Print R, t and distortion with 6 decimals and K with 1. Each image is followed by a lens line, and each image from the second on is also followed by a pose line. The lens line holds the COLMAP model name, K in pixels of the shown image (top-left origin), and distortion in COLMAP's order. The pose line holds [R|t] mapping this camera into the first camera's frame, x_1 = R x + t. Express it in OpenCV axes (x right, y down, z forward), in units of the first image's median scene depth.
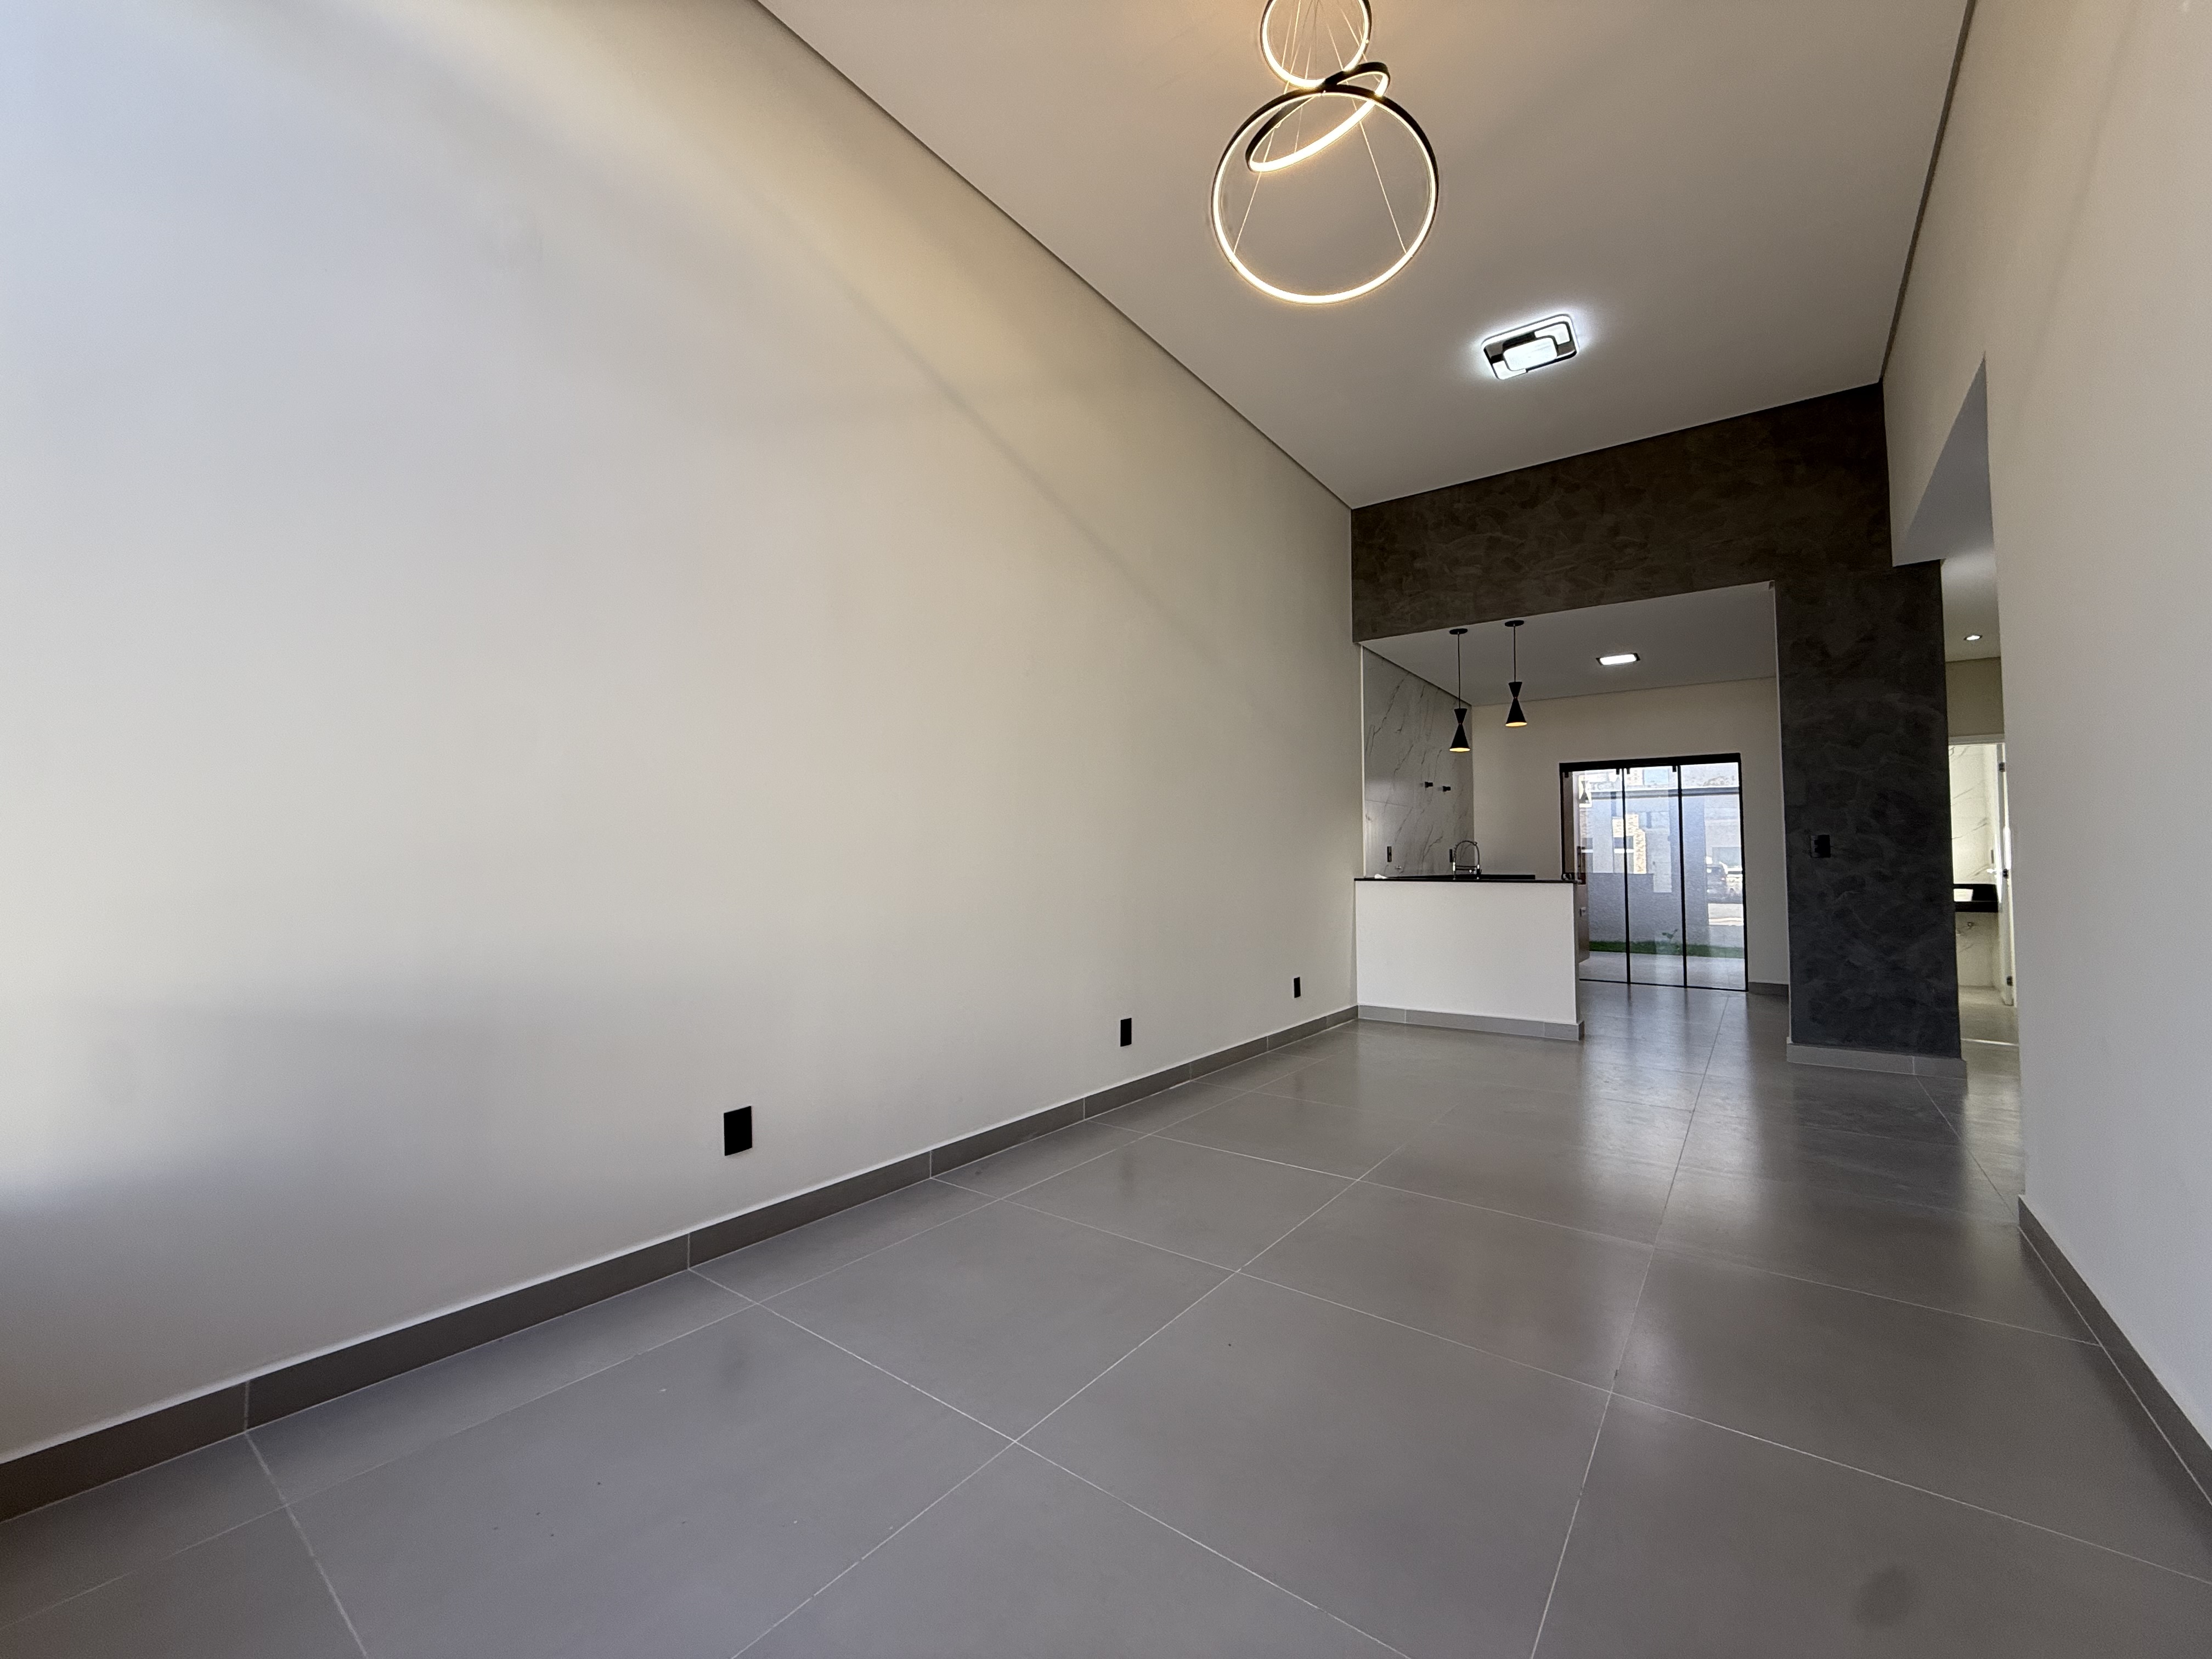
lens RADIAL K [[876.6, 0, 1101.1], [0, 876.6, 826.8], [0, 0, 1]] dist [0.000922, -0.000478]
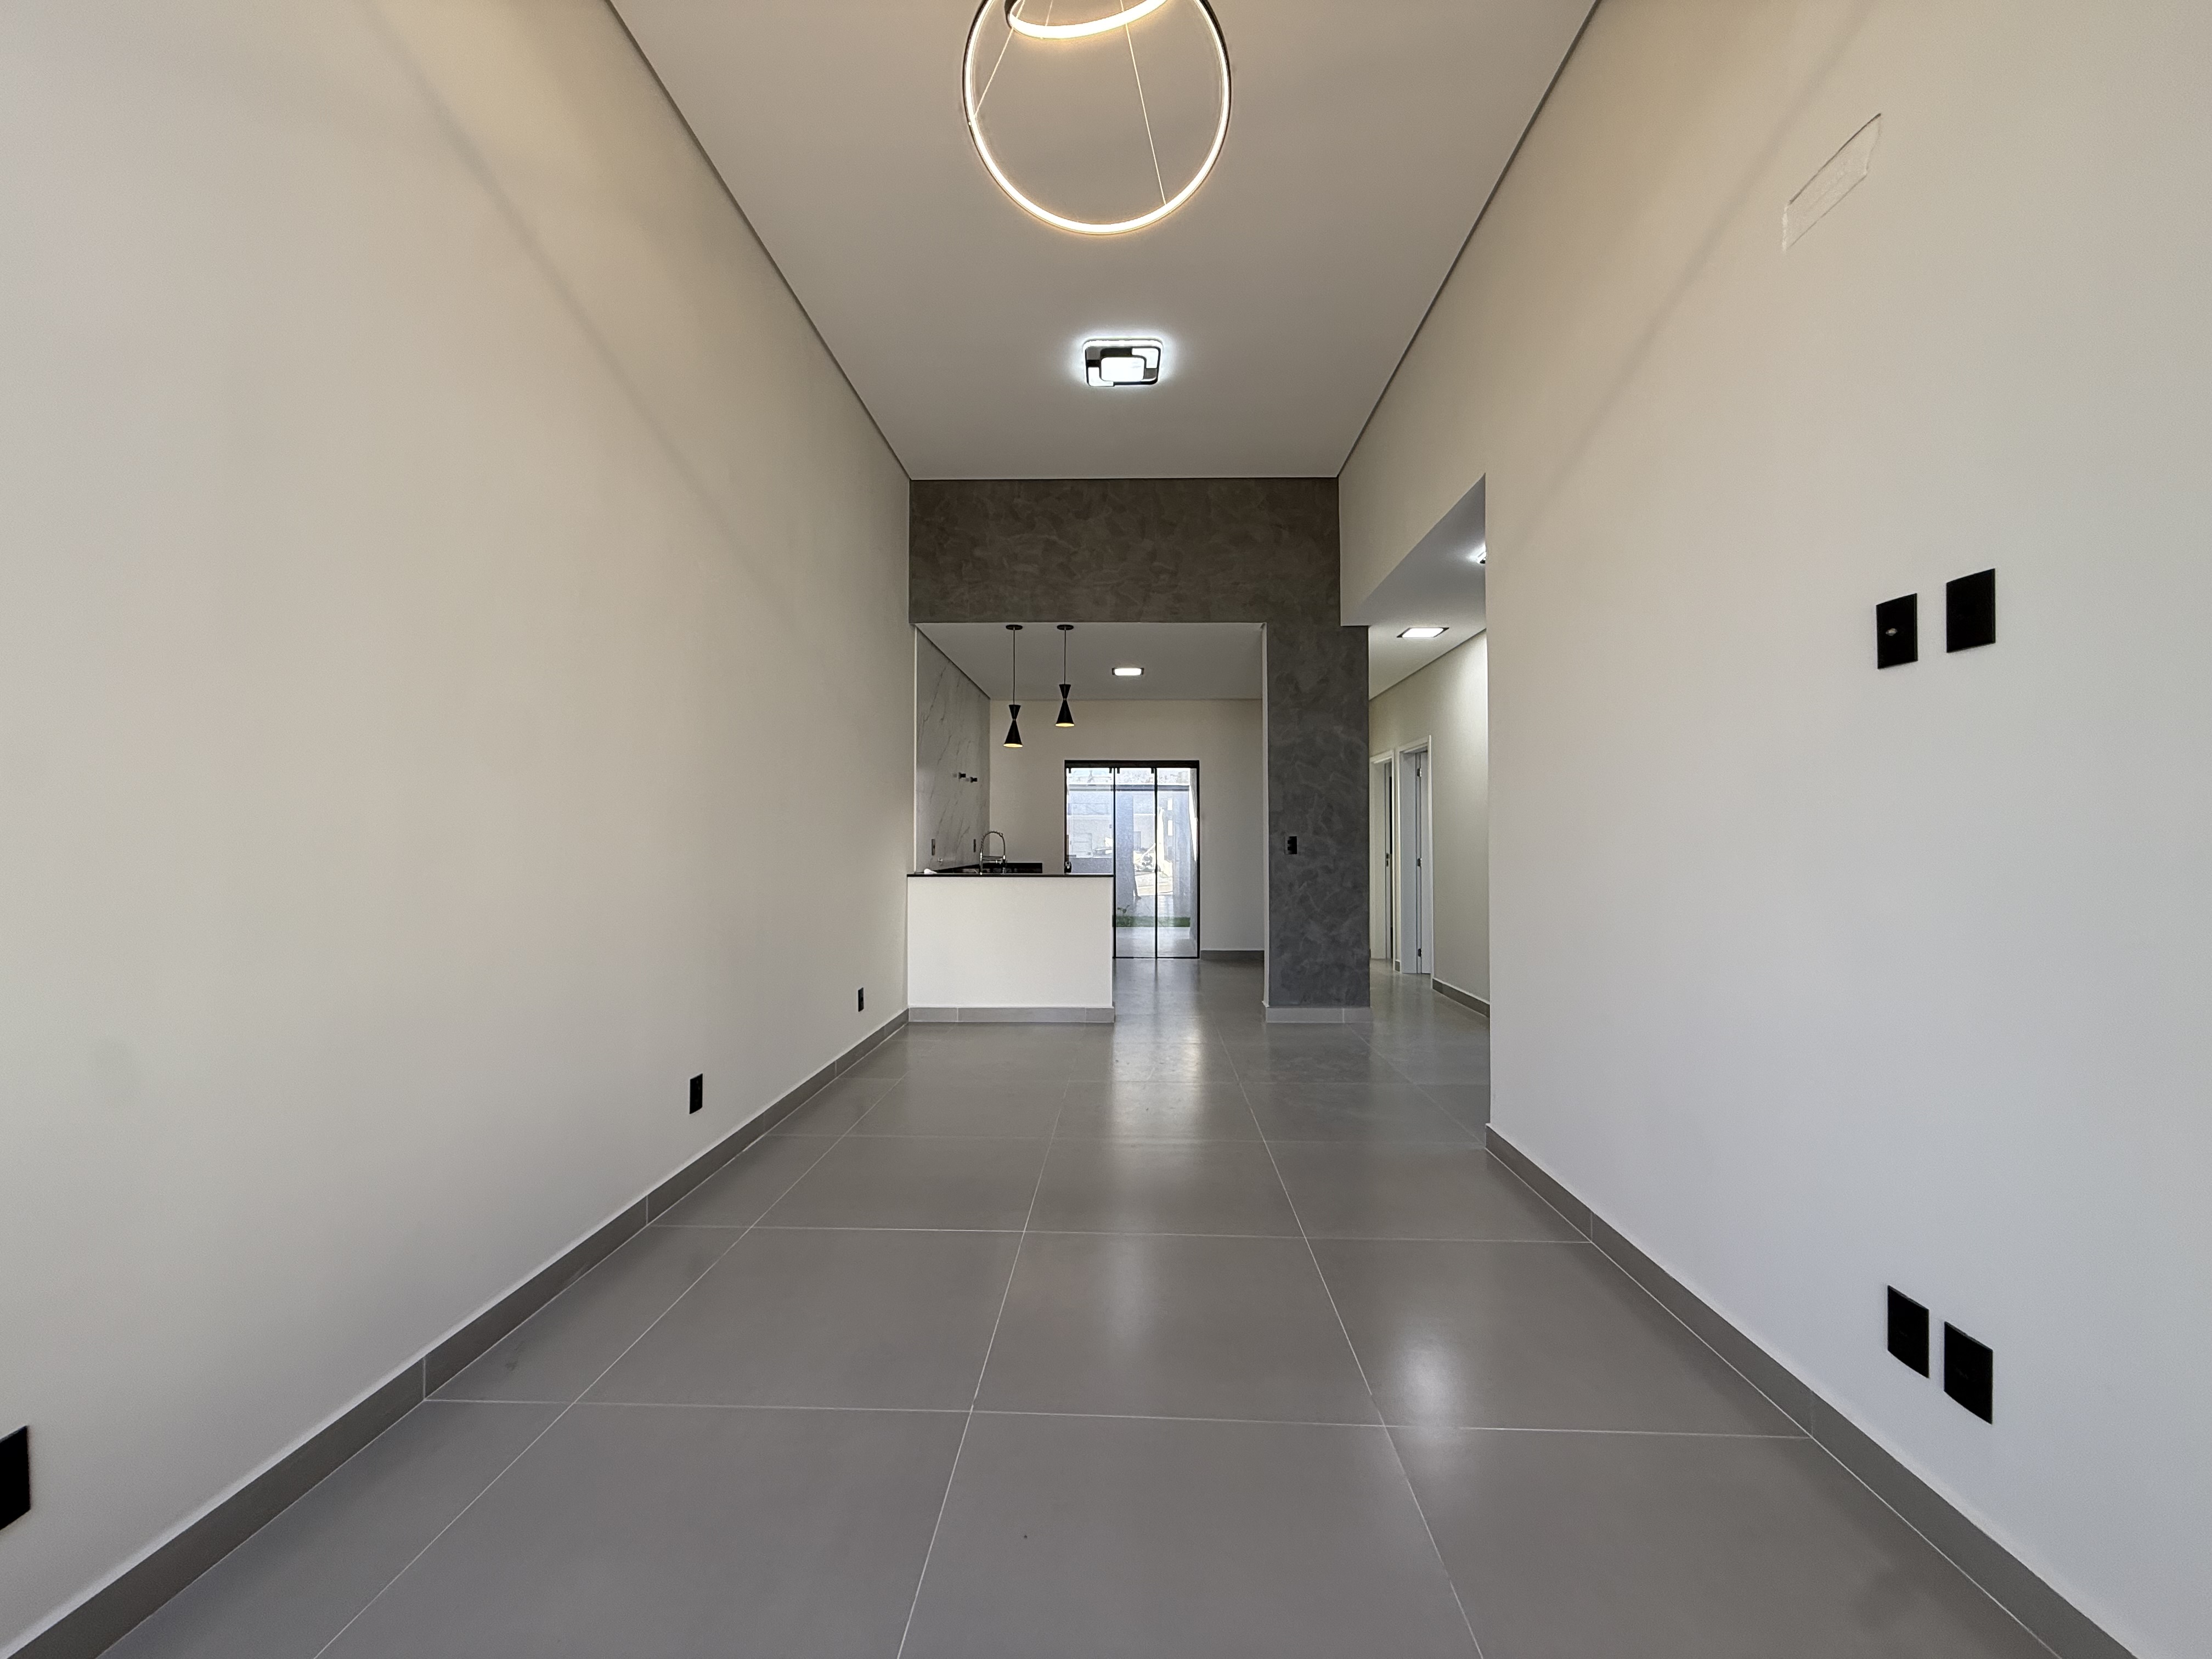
lens RADIAL K [[876.6, 0, 1101.1], [0, 876.6, 826.8], [0, 0, 1]] dist [0.000922, -0.000478]
pose [[0.822216, 0.009993, 0.569088, -0.090229], [-0.025191, 0.999505, 0.018846, -0.018292], [-0.568618, -0.029831, 0.822061, 0.127417]]
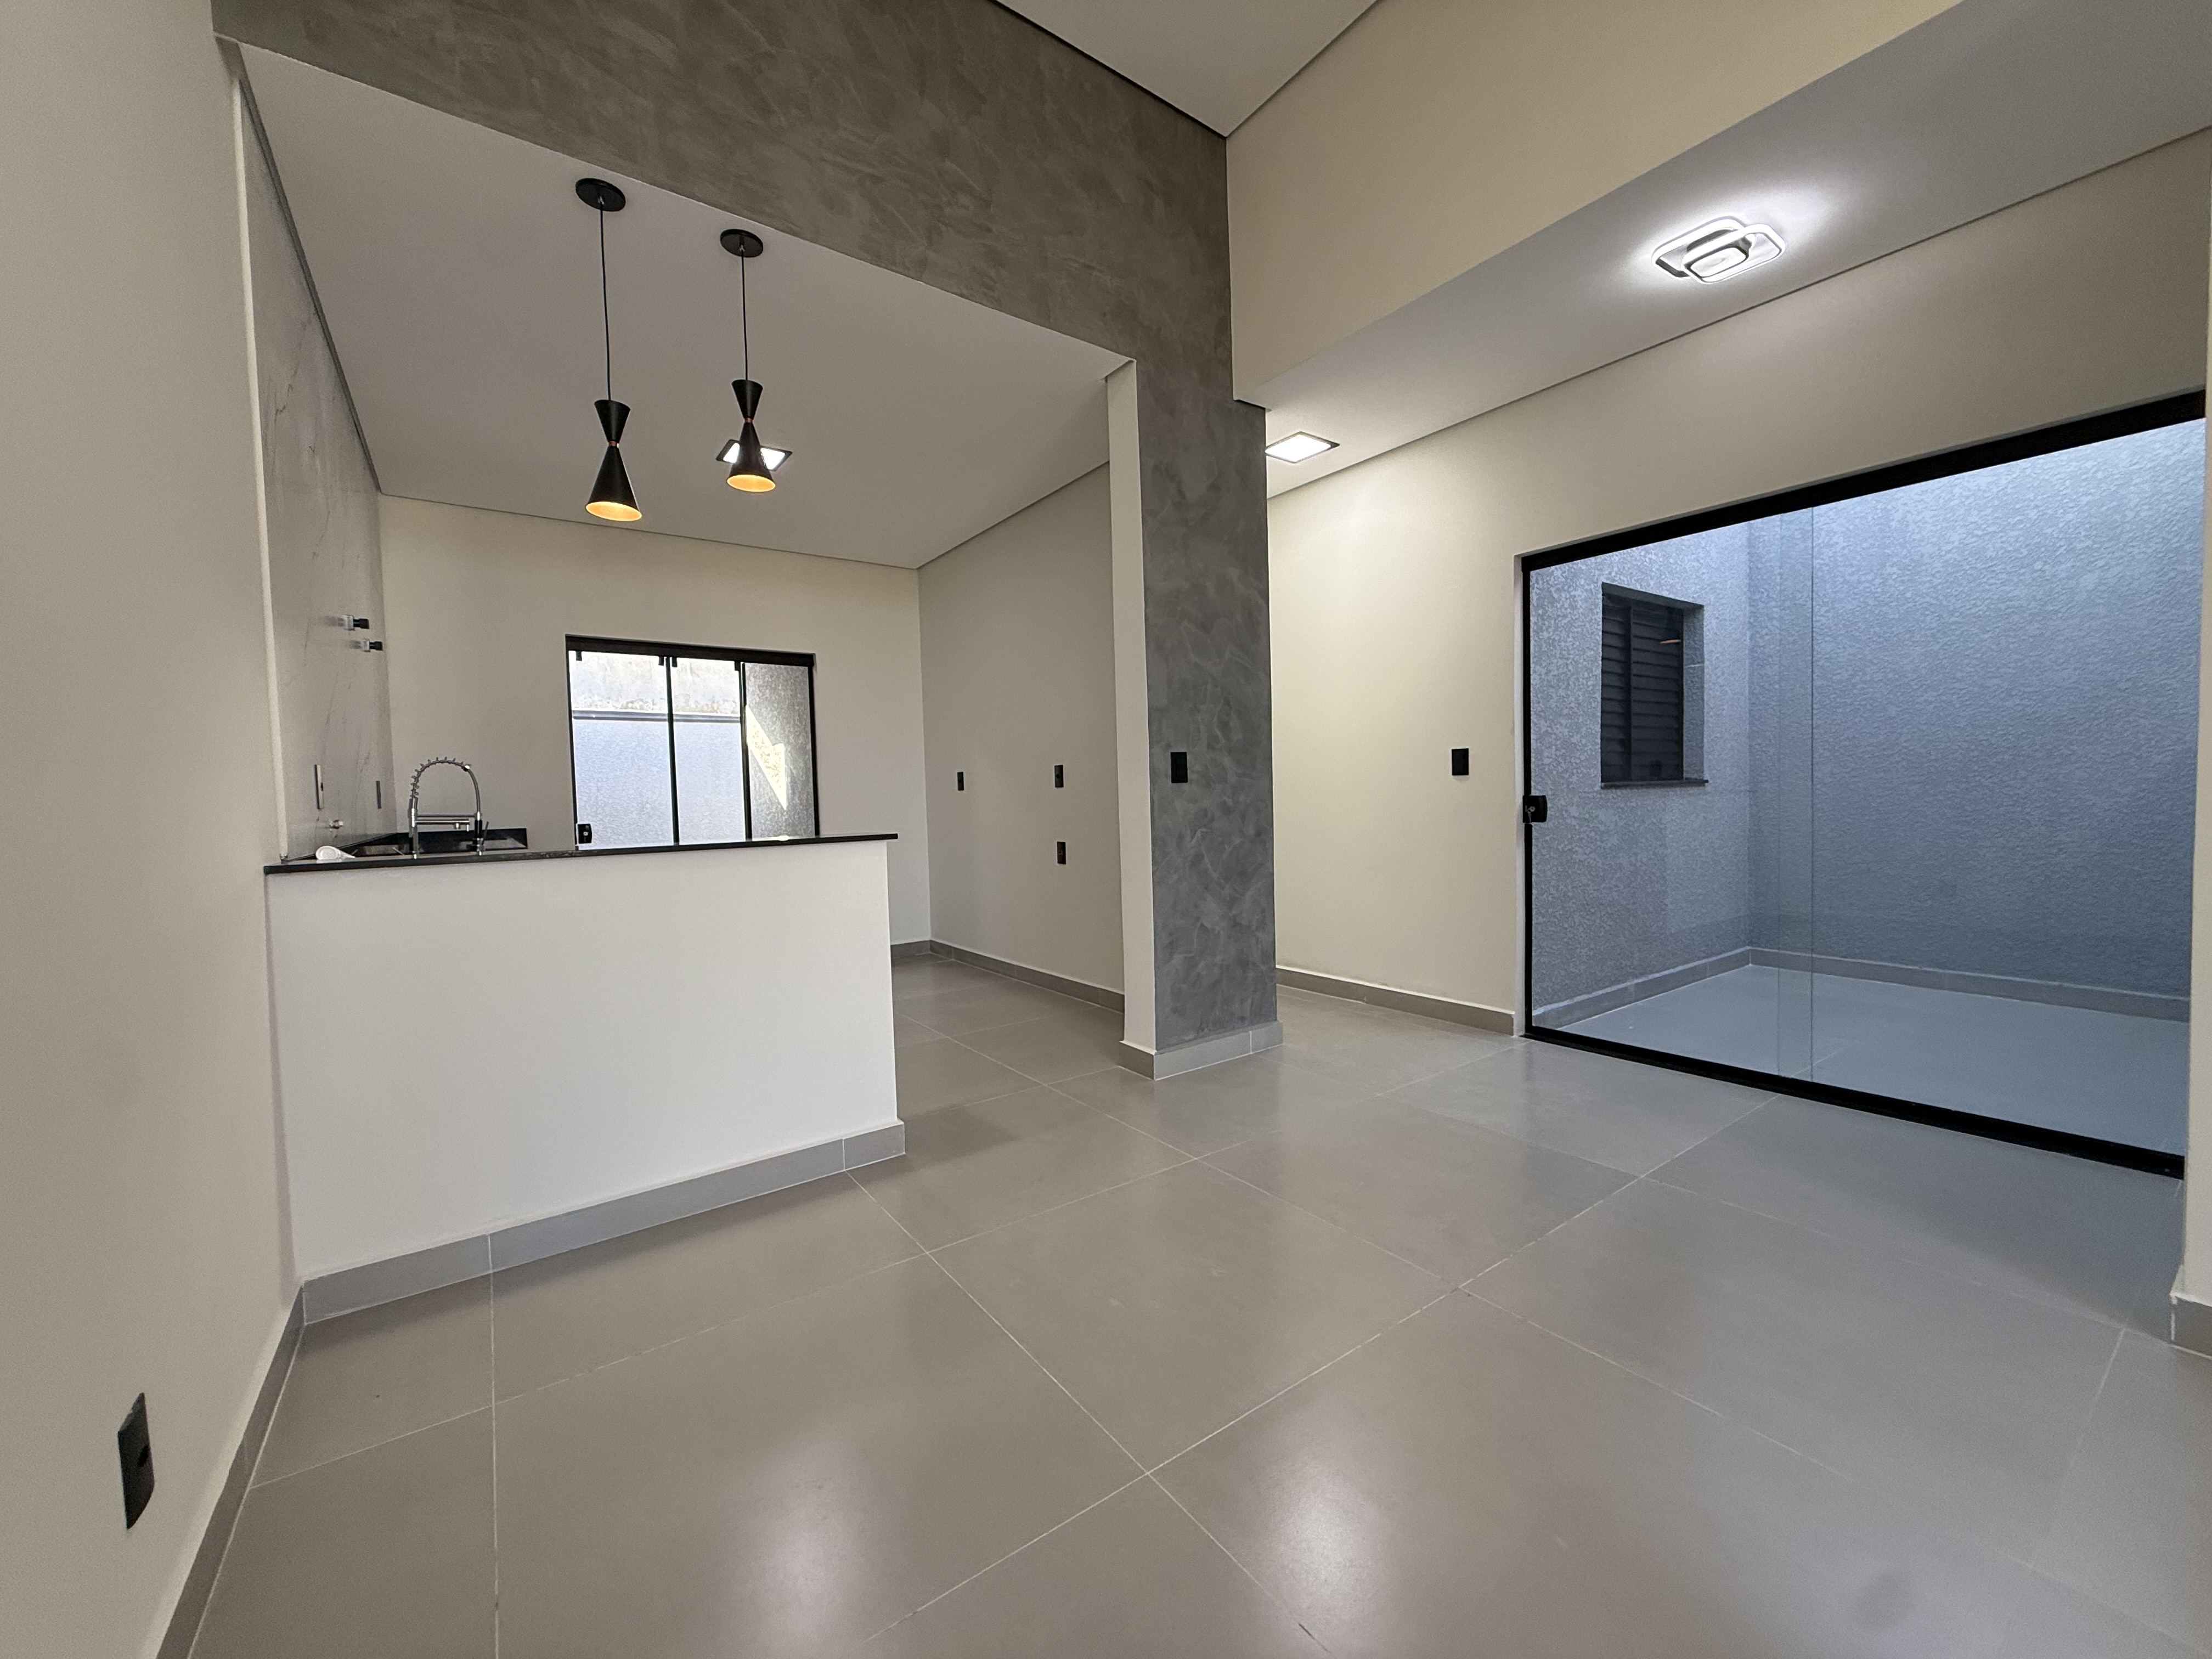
lens RADIAL K [[876.6, 0, 1101.1], [0, 876.6, 826.8], [0, 0, 1]] dist [0.000922, -0.000478]
pose [[0.308854, -0.045442, 0.950023, 0.115060], [-0.014057, 0.998531, 0.052332, 0.030639], [-0.951006, -0.029517, 0.307761, 0.761613]]
